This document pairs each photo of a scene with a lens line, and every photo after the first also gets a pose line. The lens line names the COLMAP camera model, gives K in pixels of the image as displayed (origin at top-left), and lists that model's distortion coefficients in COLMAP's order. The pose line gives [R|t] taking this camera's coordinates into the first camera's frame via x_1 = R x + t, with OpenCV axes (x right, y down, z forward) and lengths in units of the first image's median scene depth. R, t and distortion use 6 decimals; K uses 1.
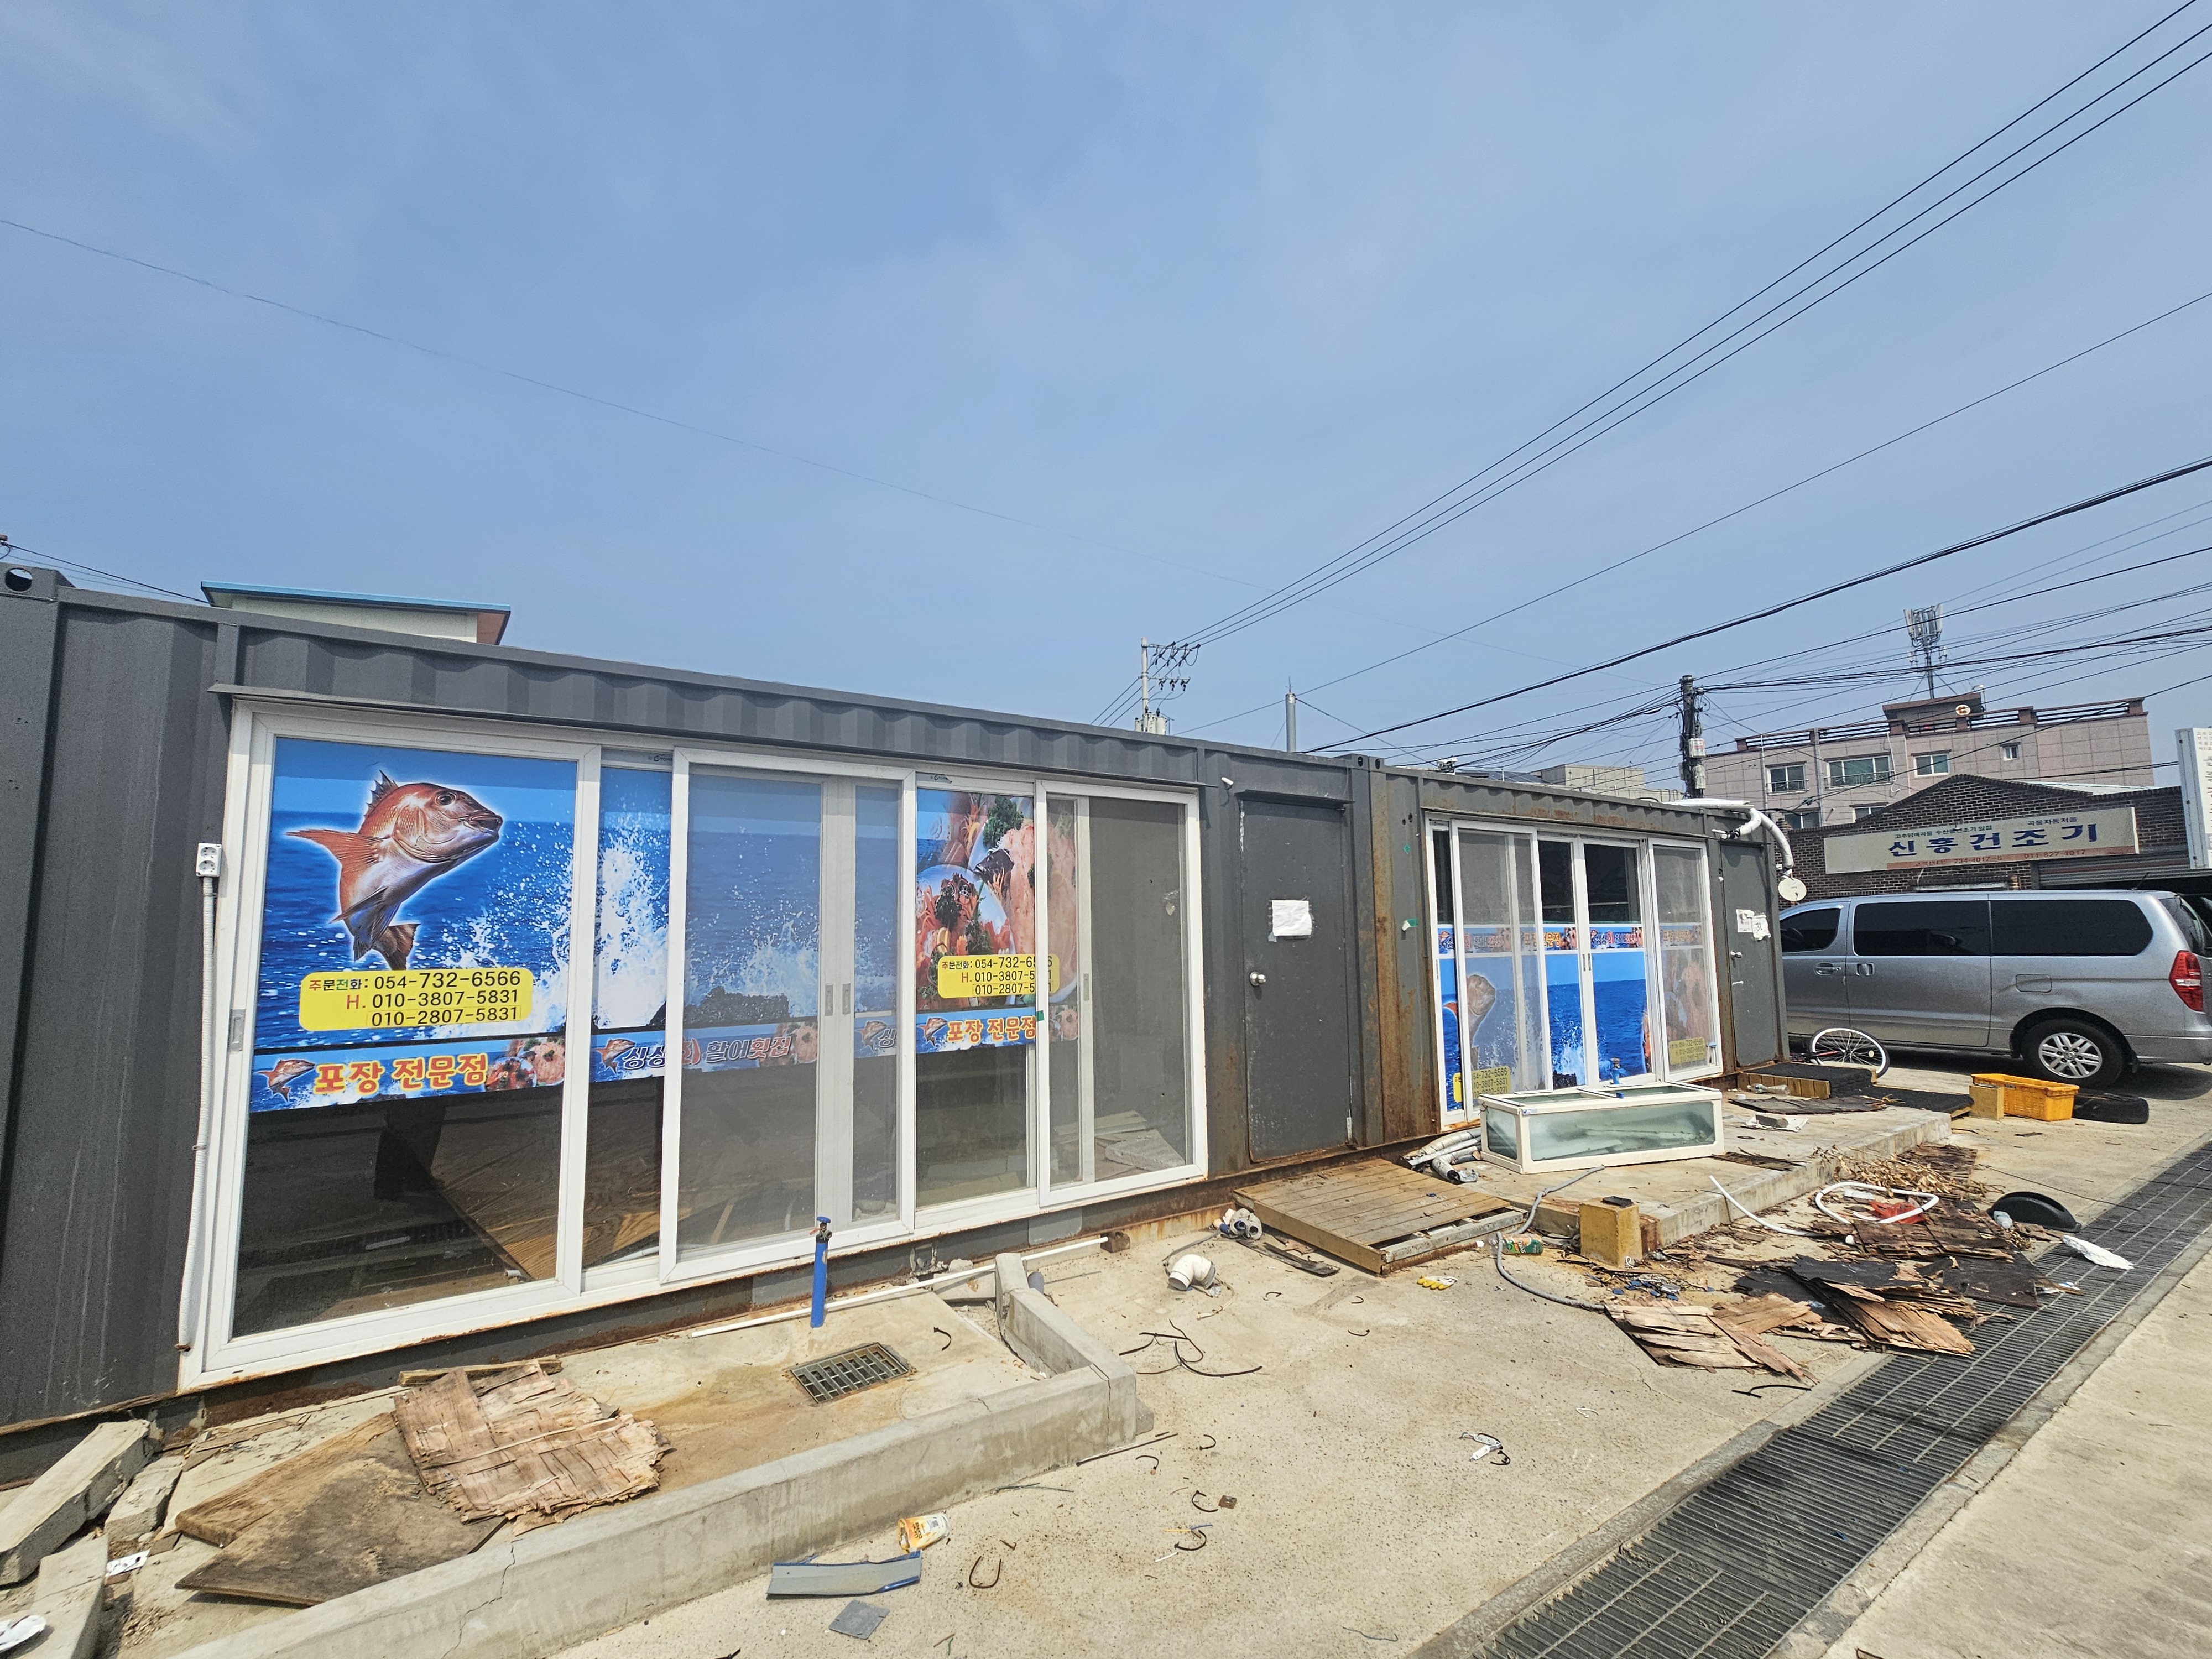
lens RADIAL K [[890.5, 0, 1035.7], [0, 890.5, 849.0], [0, 0, 1]] dist [-0.000410, 0.001392]
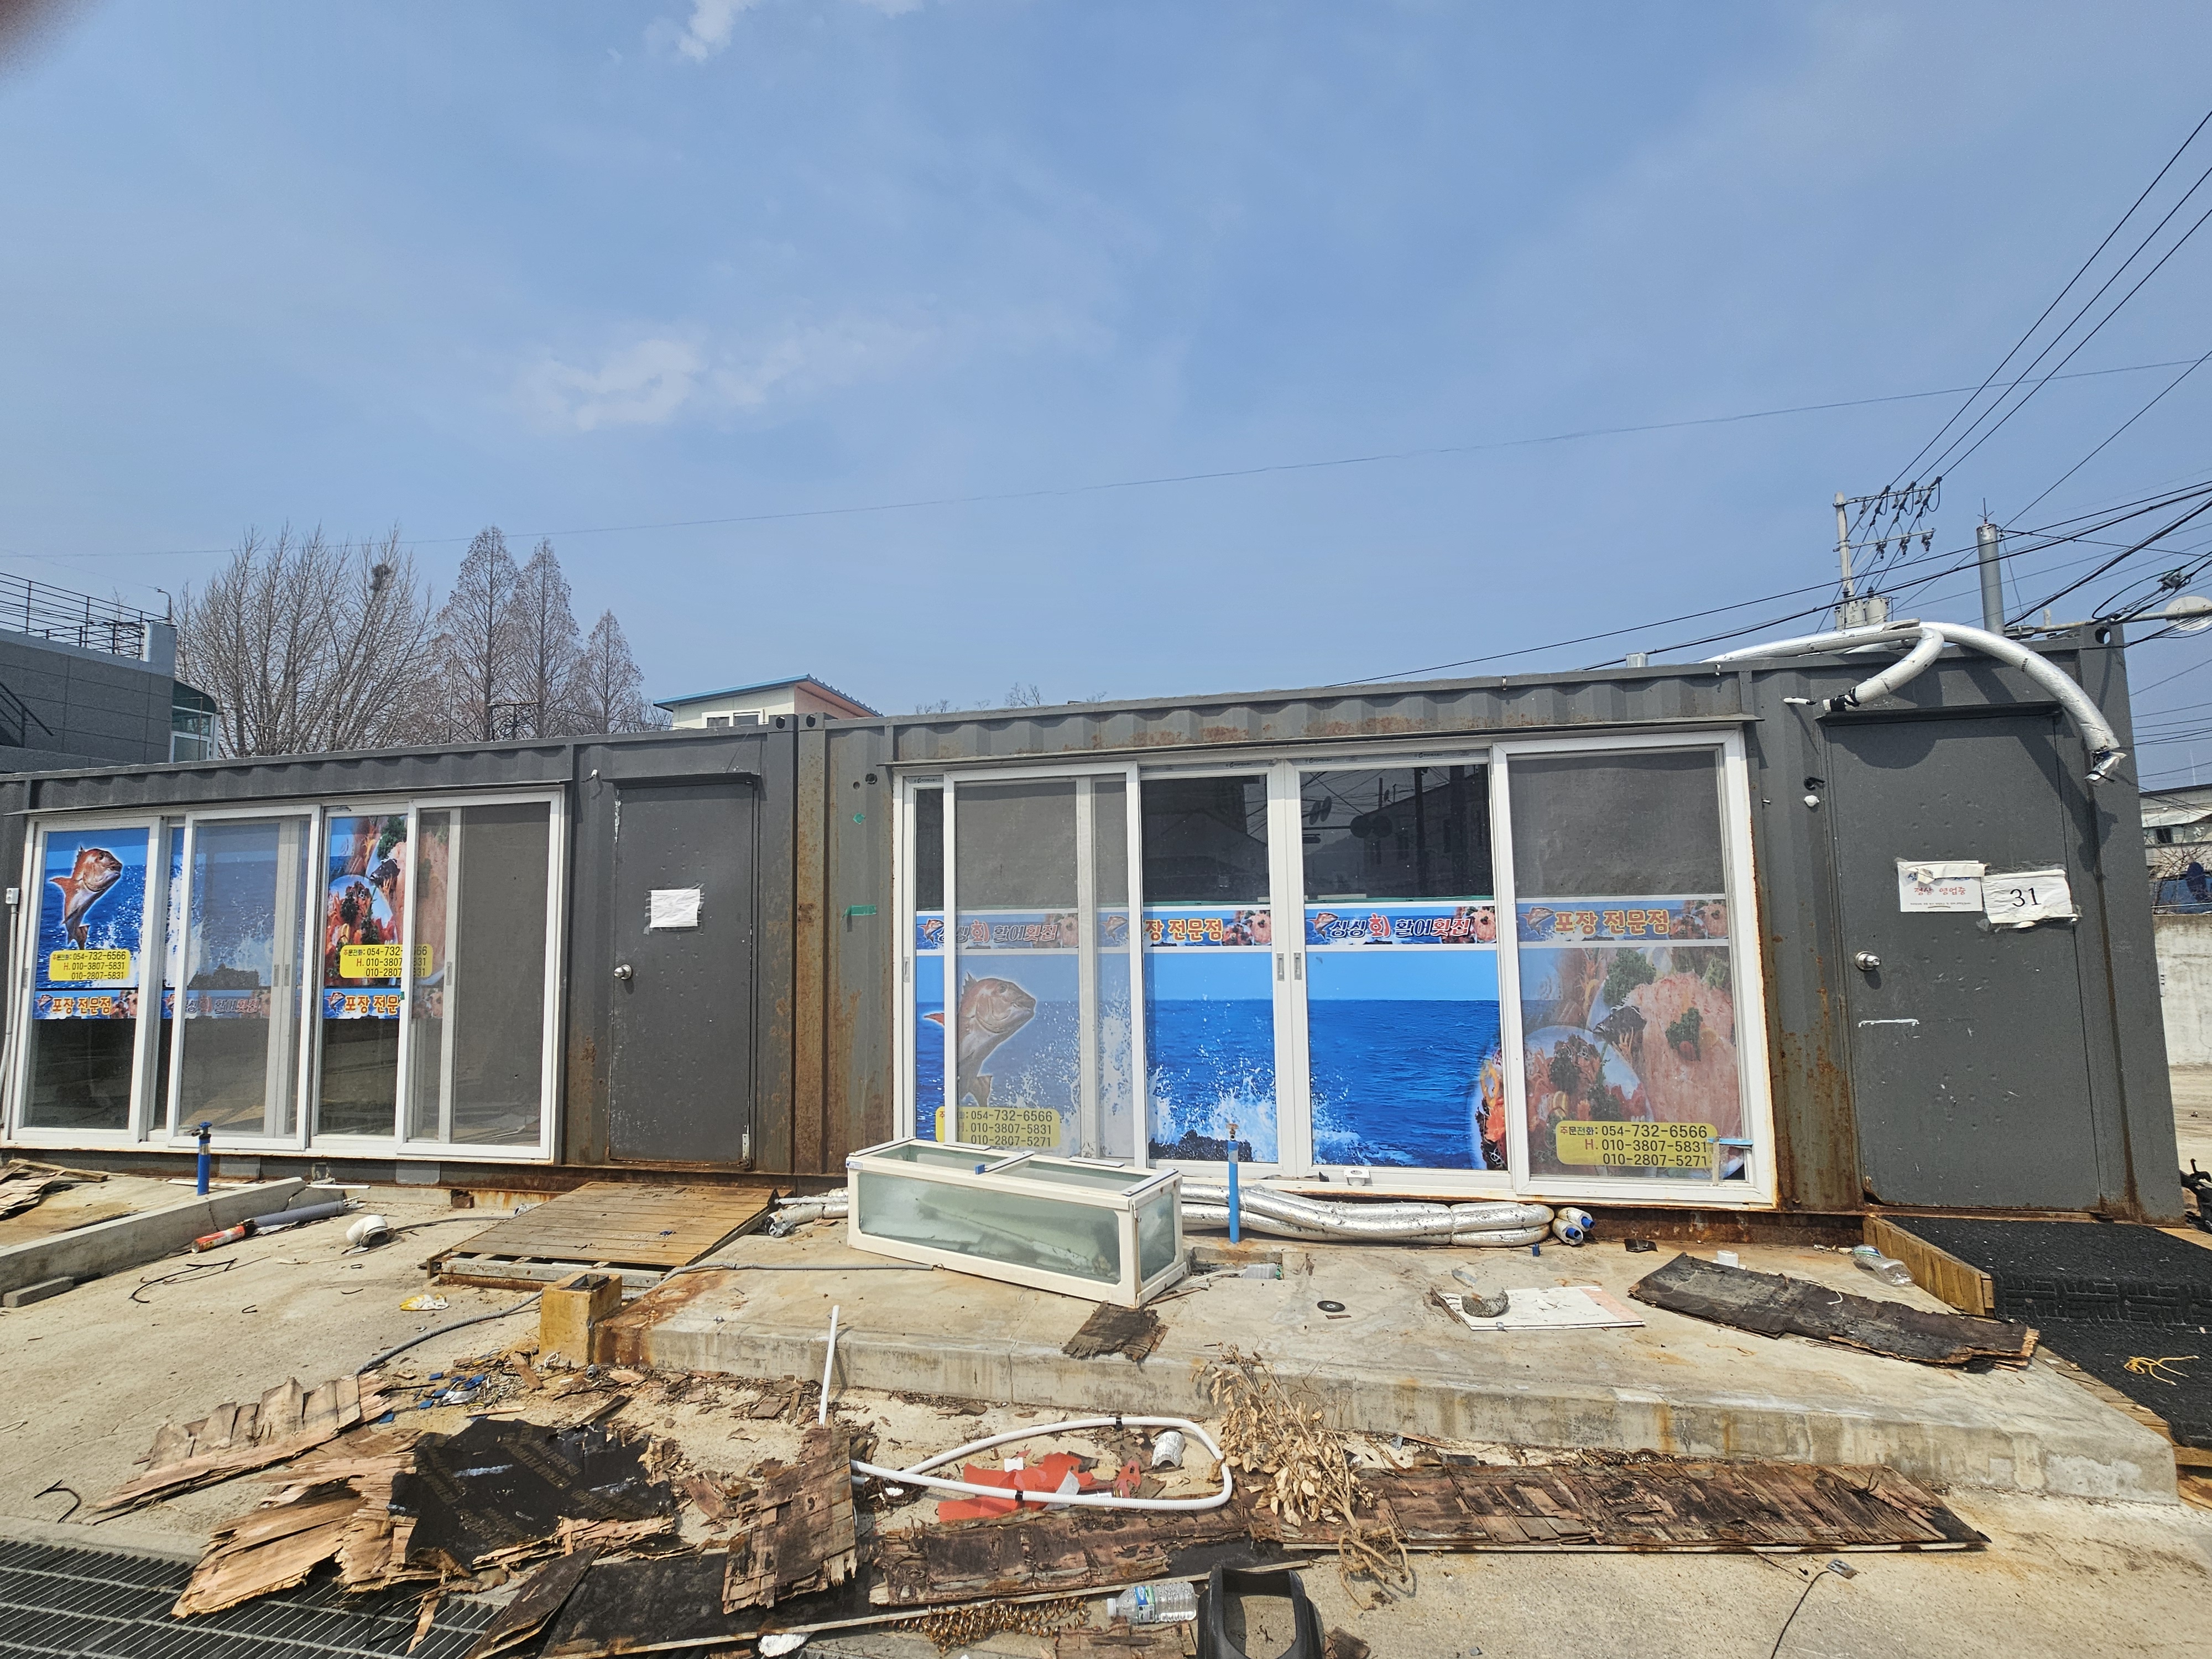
lens RADIAL K [[890.5, 0, 1103.7], [0, 890.5, 828.7], [0, 0, 1]] dist [-0.000410, 0.001392]
pose [[0.739507, -0.061607, -0.670324, 1.542086], [0.078012, 0.996937, -0.005561, 0.042587], [0.668613, -0.048181, 0.742048, 0.757271]]
